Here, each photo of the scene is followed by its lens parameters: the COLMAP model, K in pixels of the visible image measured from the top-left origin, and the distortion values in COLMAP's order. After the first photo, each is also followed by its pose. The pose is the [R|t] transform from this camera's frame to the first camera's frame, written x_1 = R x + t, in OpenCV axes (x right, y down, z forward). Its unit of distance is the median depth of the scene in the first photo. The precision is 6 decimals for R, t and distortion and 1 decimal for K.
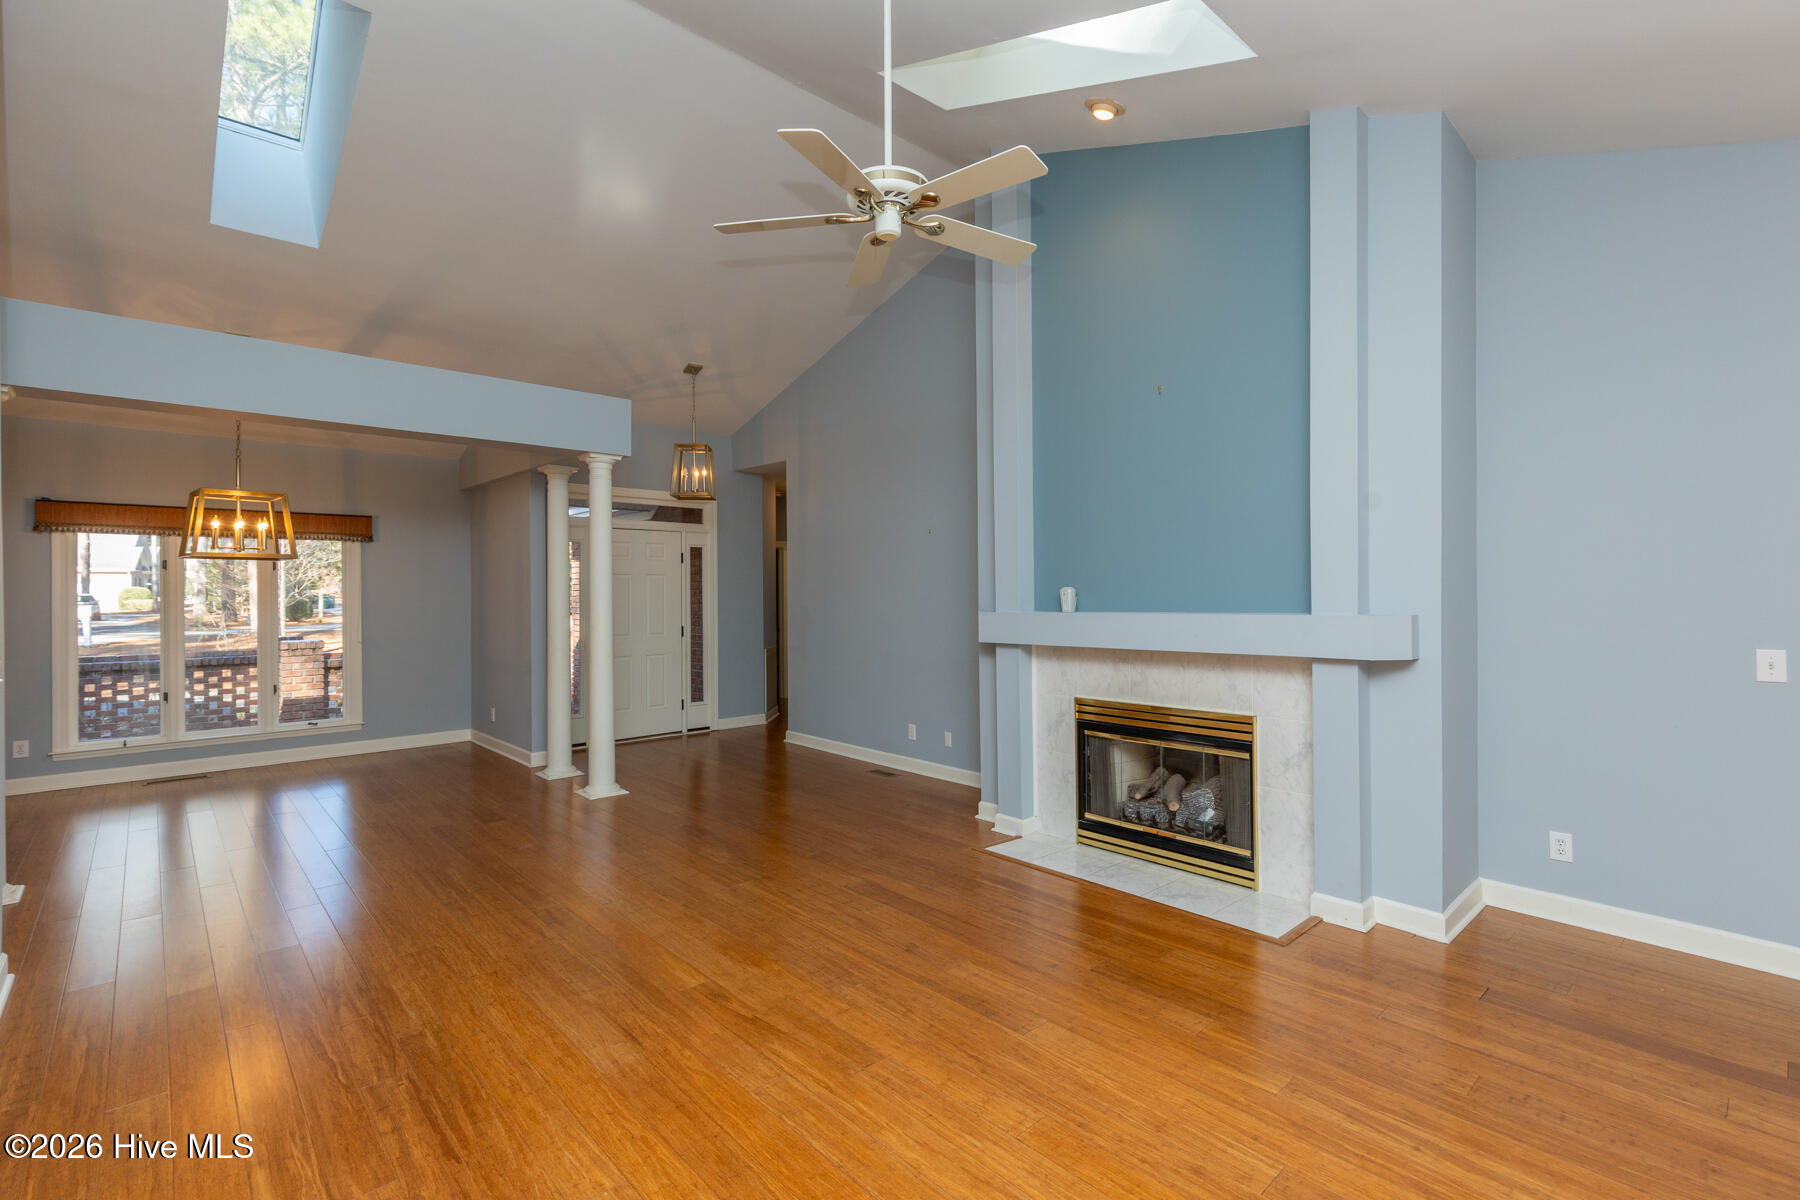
lens RADIAL K [[812.1, 0, 899.4], [0, 812.1, 592.1], [0, 0, 1]] dist [0.003469, 0.000061]
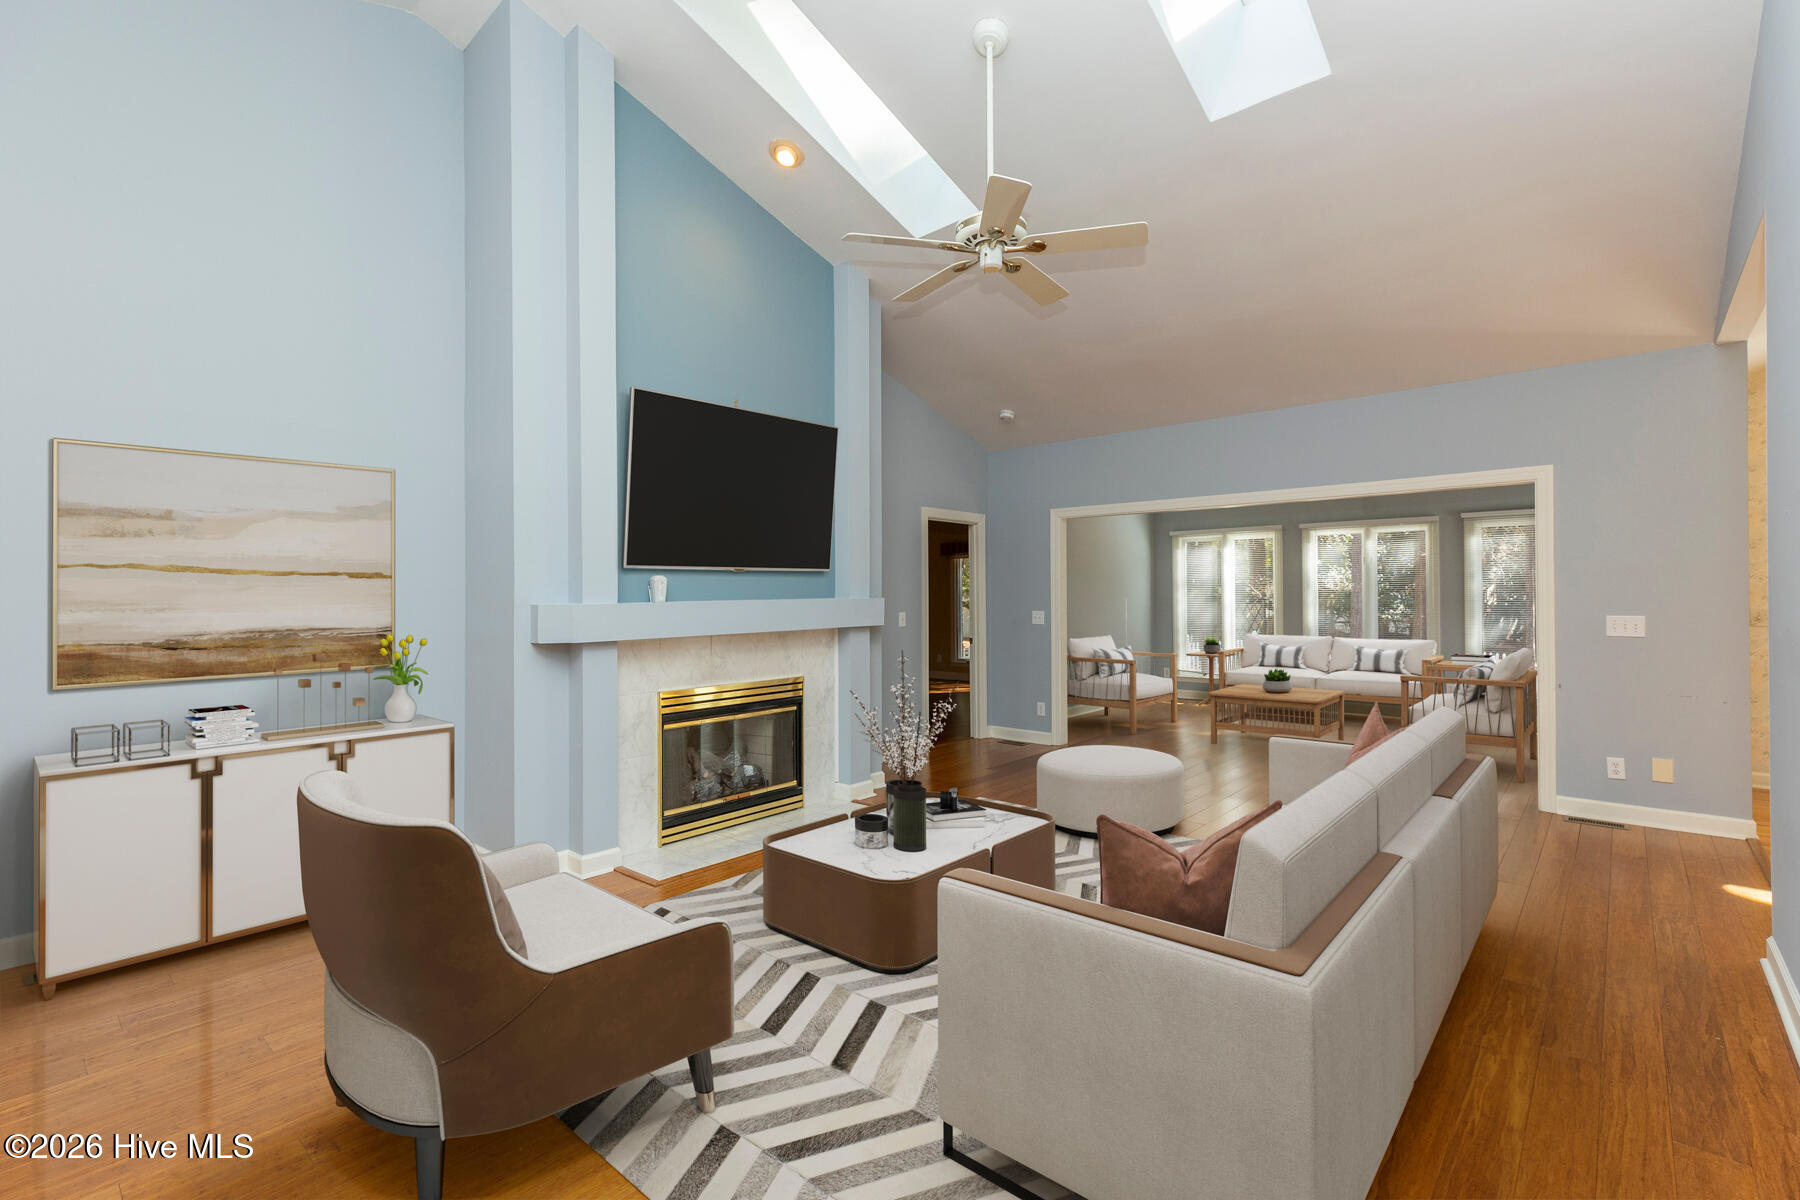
lens RADIAL K [[812.1, 0, 899.4], [0, 812.1, 592.1], [0, 0, 1]] dist [0.003469, 0.000061]
pose [[-0.099385, 0.011071, 0.994987, -0.846139], [0.004532, 0.999933, -0.010673, 0.027159], [-0.995039, 0.003448, -0.099429, 0.912483]]
